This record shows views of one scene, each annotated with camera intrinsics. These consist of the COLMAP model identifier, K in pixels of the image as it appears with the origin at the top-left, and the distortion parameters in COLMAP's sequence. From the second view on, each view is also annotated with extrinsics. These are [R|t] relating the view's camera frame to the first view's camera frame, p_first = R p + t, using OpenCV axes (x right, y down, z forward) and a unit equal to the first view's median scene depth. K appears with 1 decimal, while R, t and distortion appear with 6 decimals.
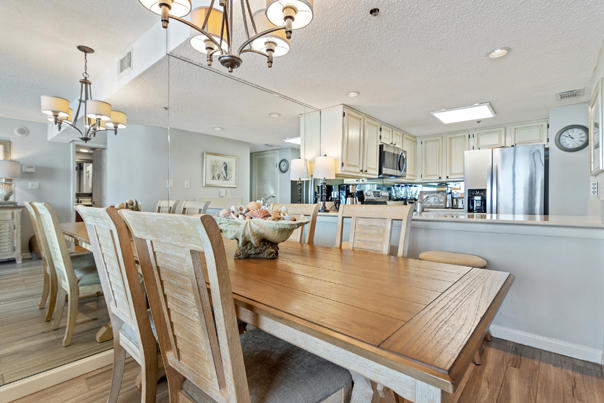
lens RADIAL K [[283.7, 0, 302.0], [0, 283.7, 201.5], [0, 0, 1]] dist [-0.000266, 0.000117]
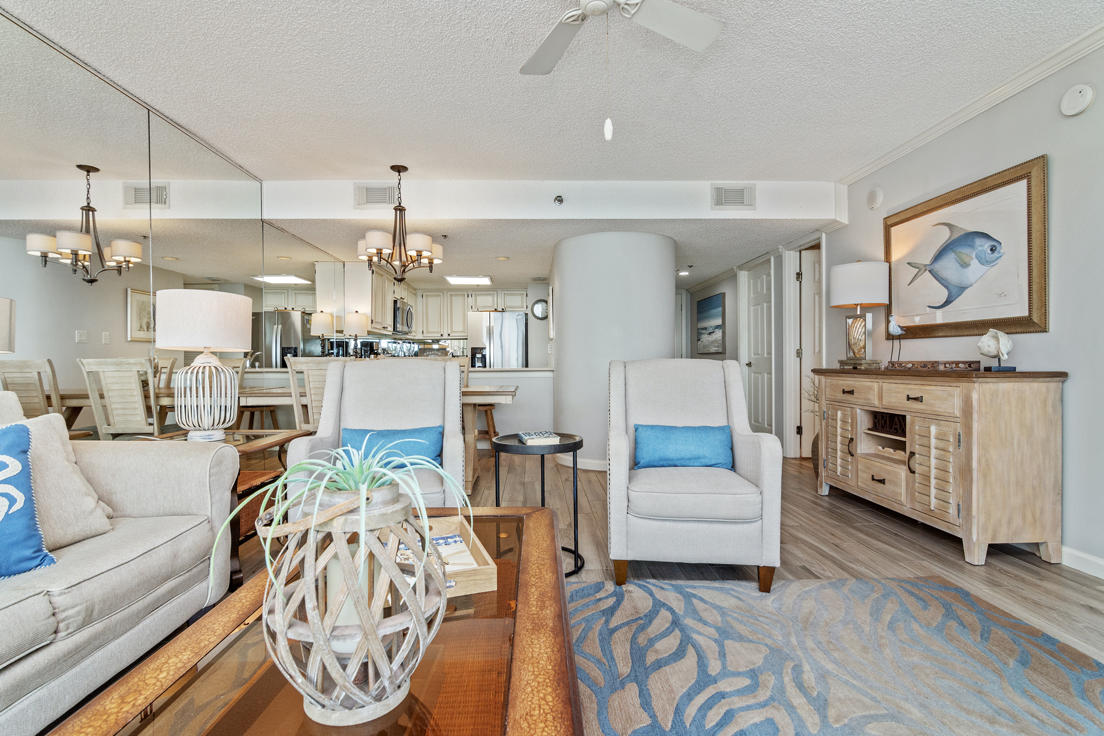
lens RADIAL K [[518.5, 0, 552.0], [0, 518.5, 368.0], [0, 0, 1]] dist [-0.000266, 0.000117]
pose [[0.716616, -0.021397, 0.697140, -0.563410], [0.020177, 0.999747, 0.009944, 0.021848], [-0.697176, 0.006940, 0.716866, -0.615976]]
